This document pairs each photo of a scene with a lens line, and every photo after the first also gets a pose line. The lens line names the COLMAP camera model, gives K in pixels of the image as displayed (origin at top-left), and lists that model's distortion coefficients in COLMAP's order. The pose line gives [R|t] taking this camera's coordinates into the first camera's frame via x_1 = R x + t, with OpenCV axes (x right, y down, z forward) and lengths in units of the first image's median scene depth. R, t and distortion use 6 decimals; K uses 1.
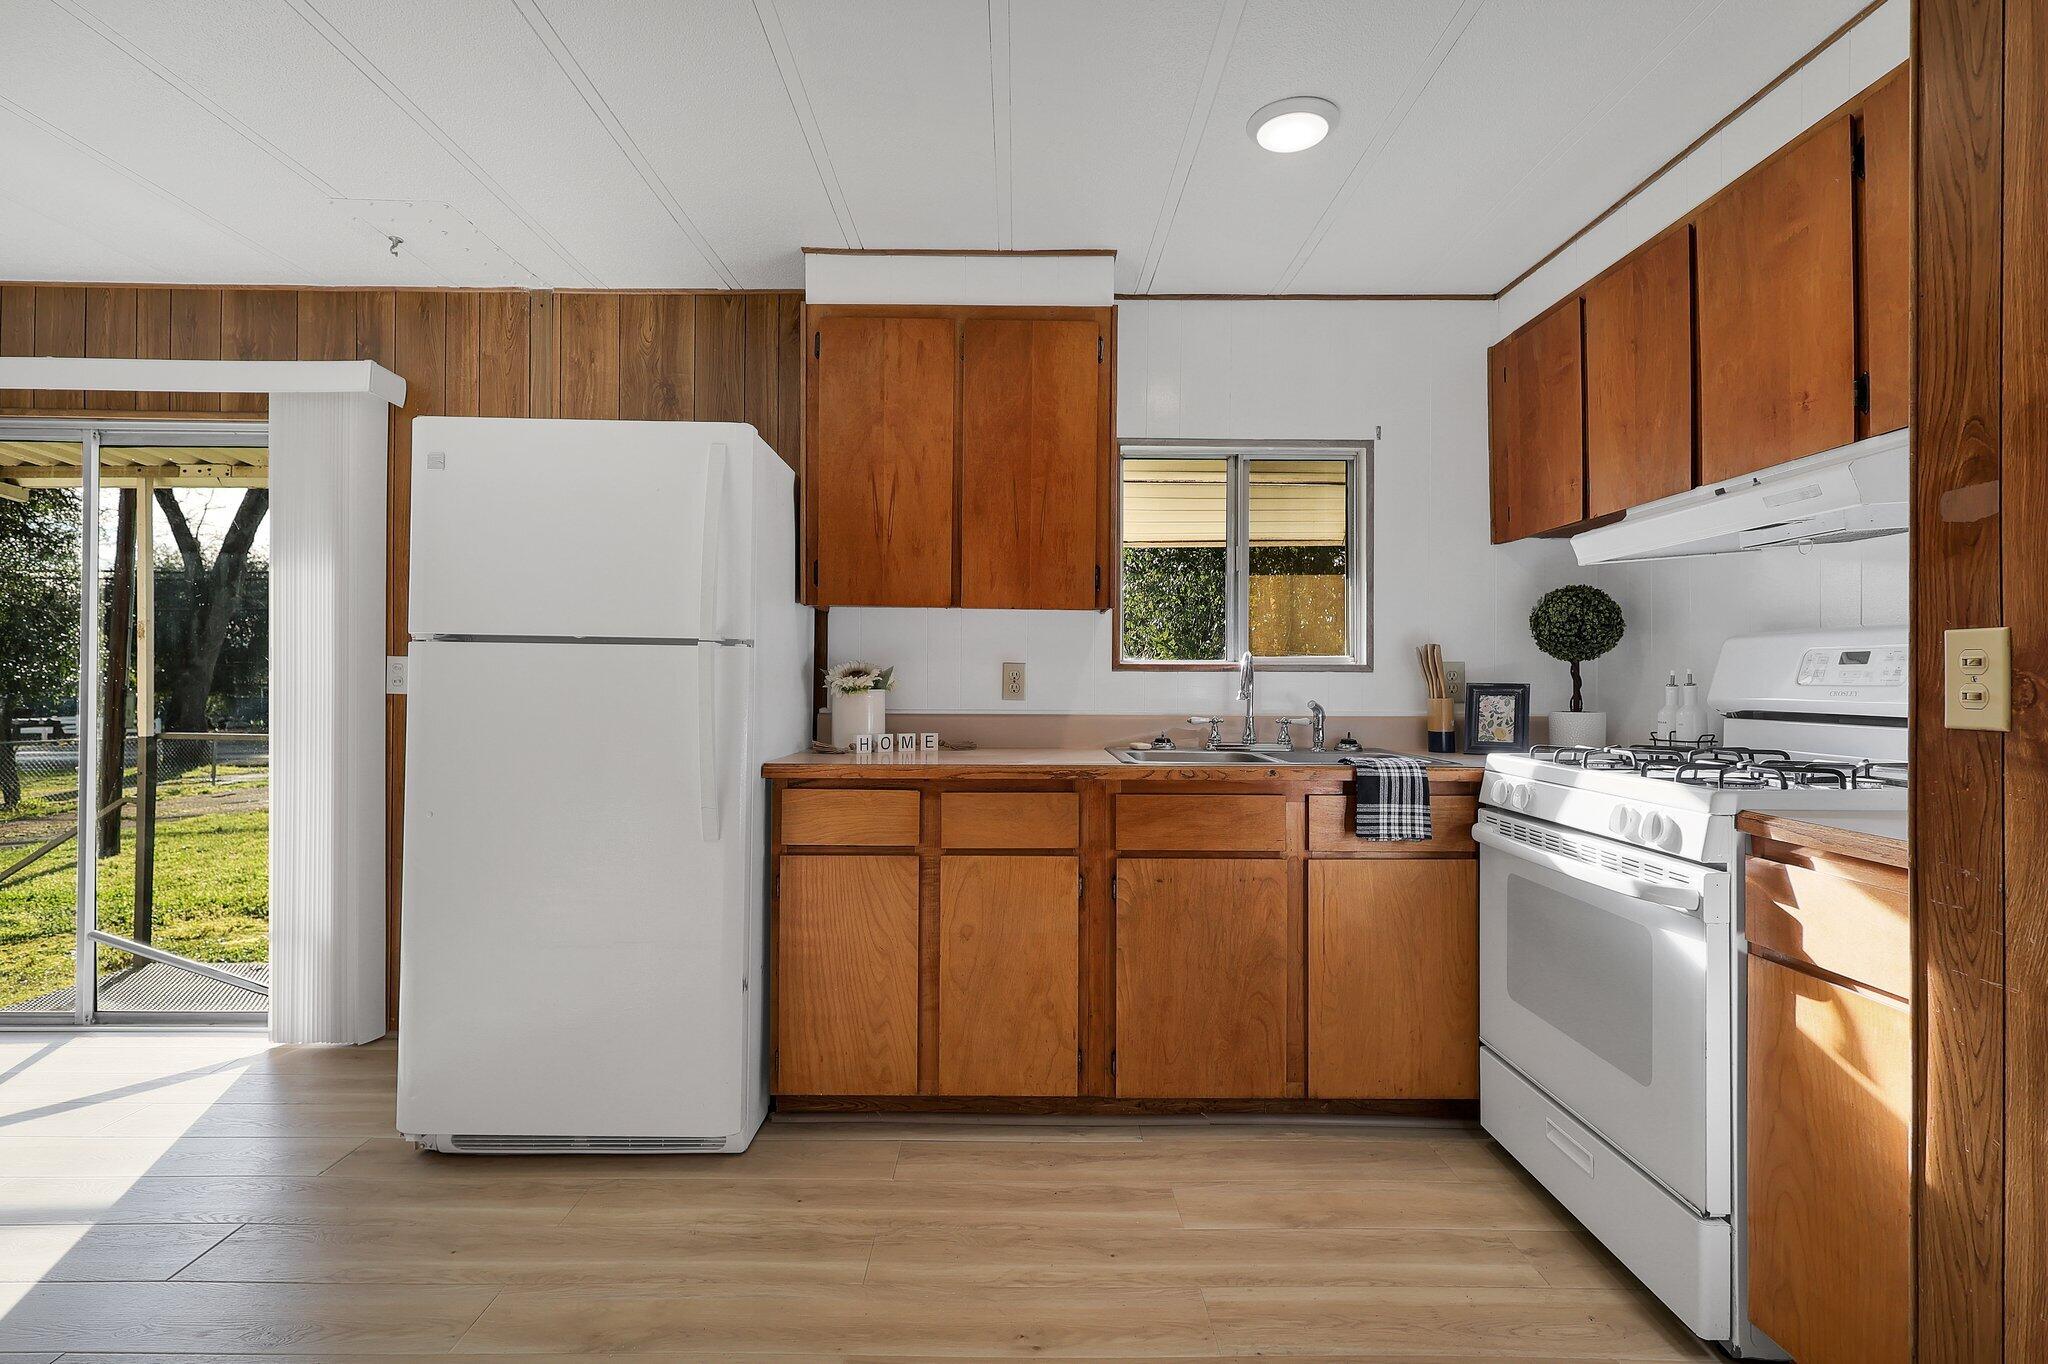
lens RADIAL K [[948.7, 0, 1024.8], [0, 948.7, 682.3], [0, 0, 1]] dist [-0.001467, -0.001338]
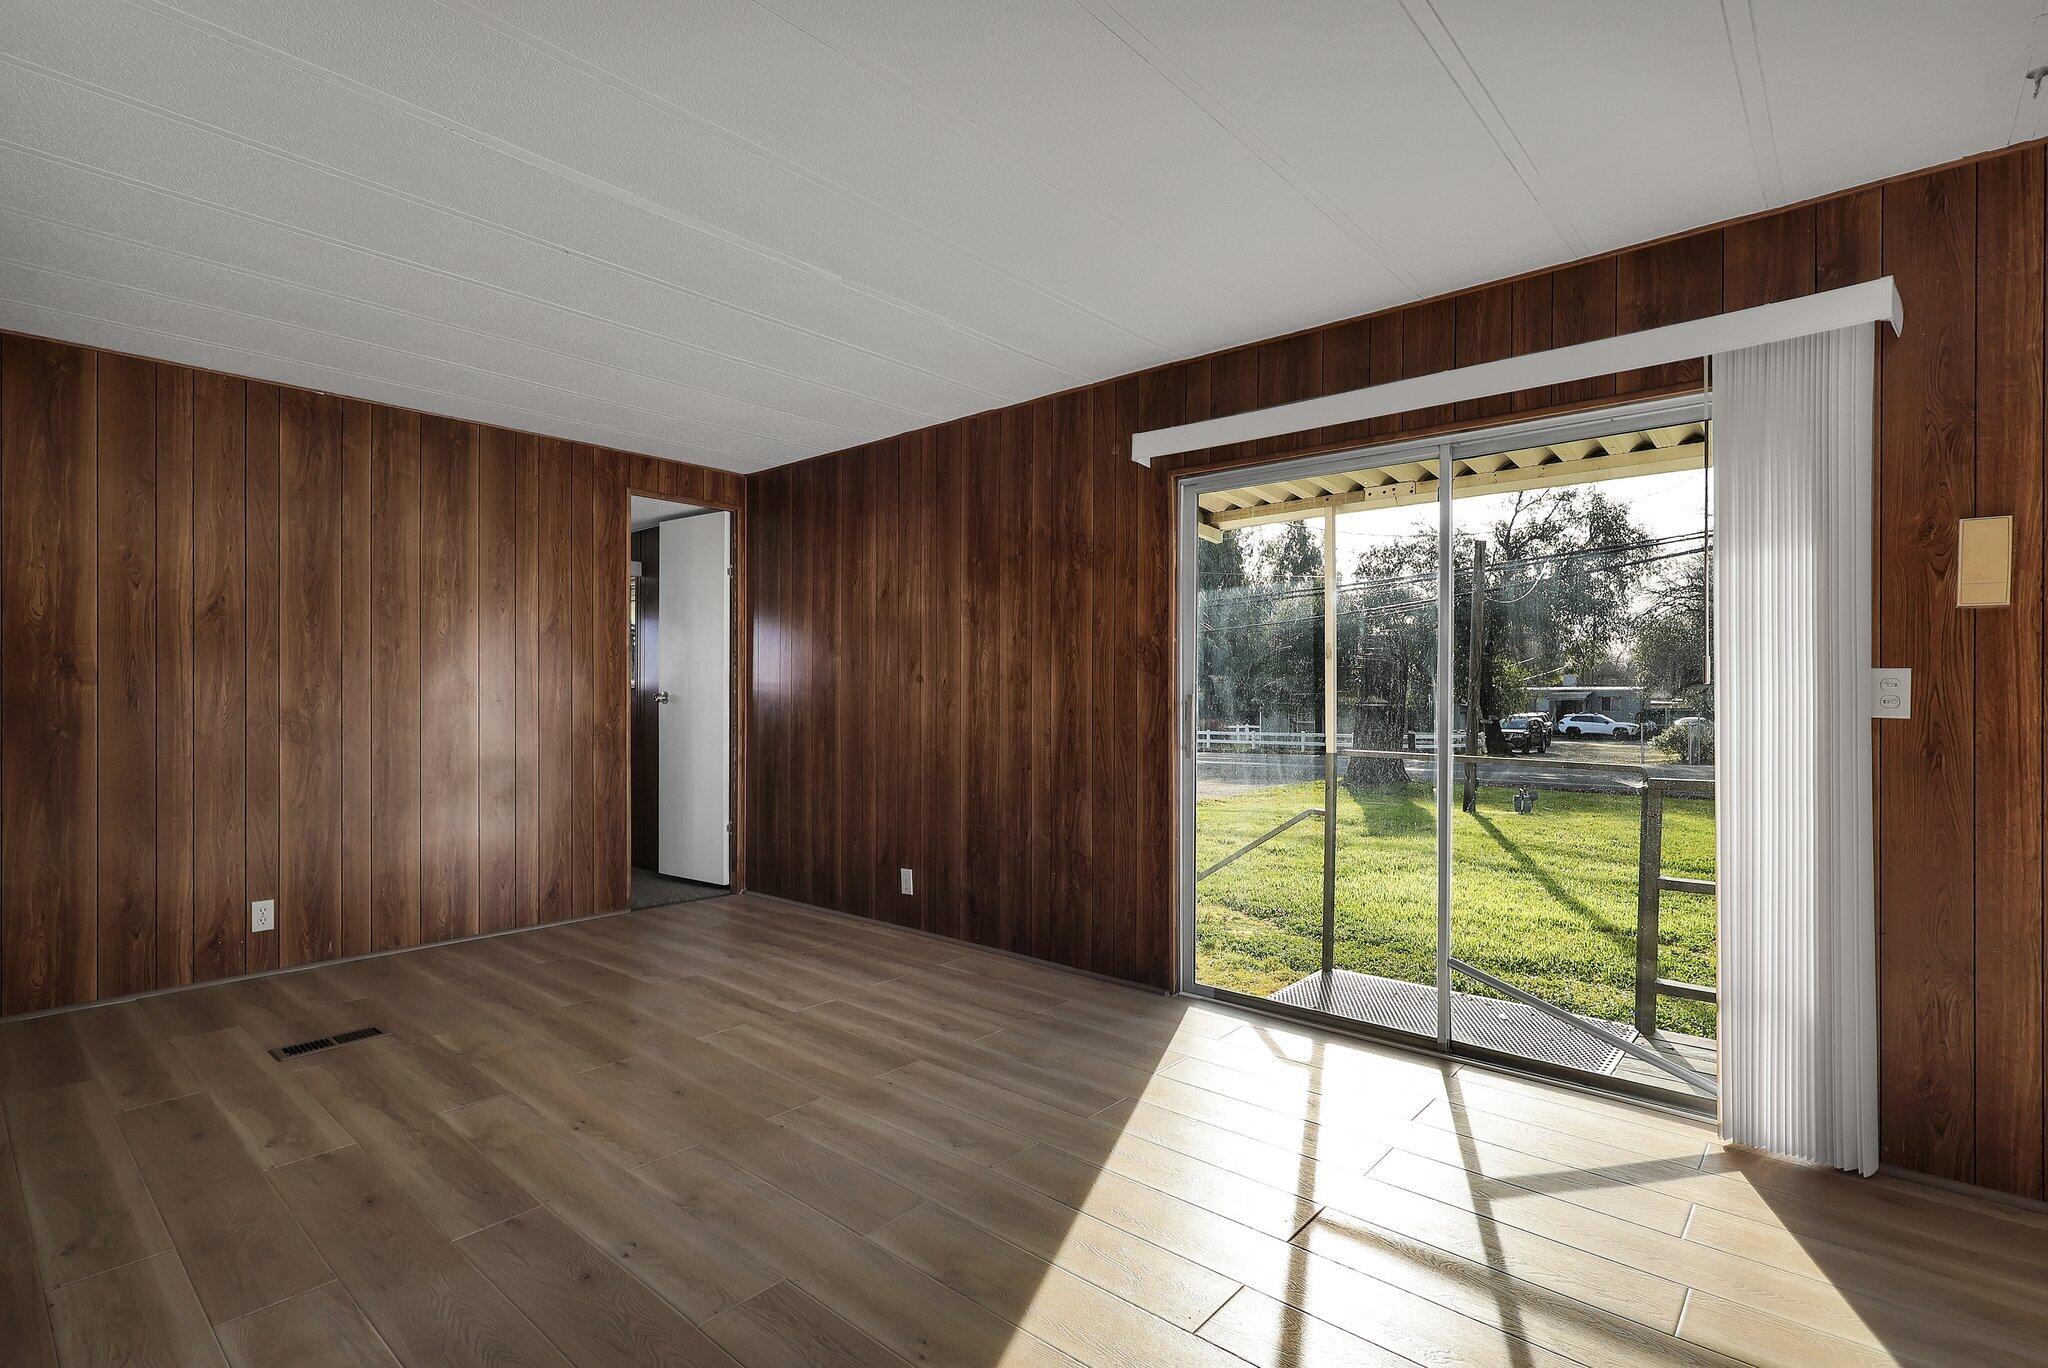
lens RADIAL K [[948.7, 0, 1011.6], [0, 948.7, 691.7], [0, 0, 1]] dist [-0.001467, -0.001338]
pose [[0.735587, -0.006604, -0.677398, -0.668253], [0.003799, 0.999977, -0.005623, -0.006784], [0.677419, 0.001562, 0.735596, -0.027182]]
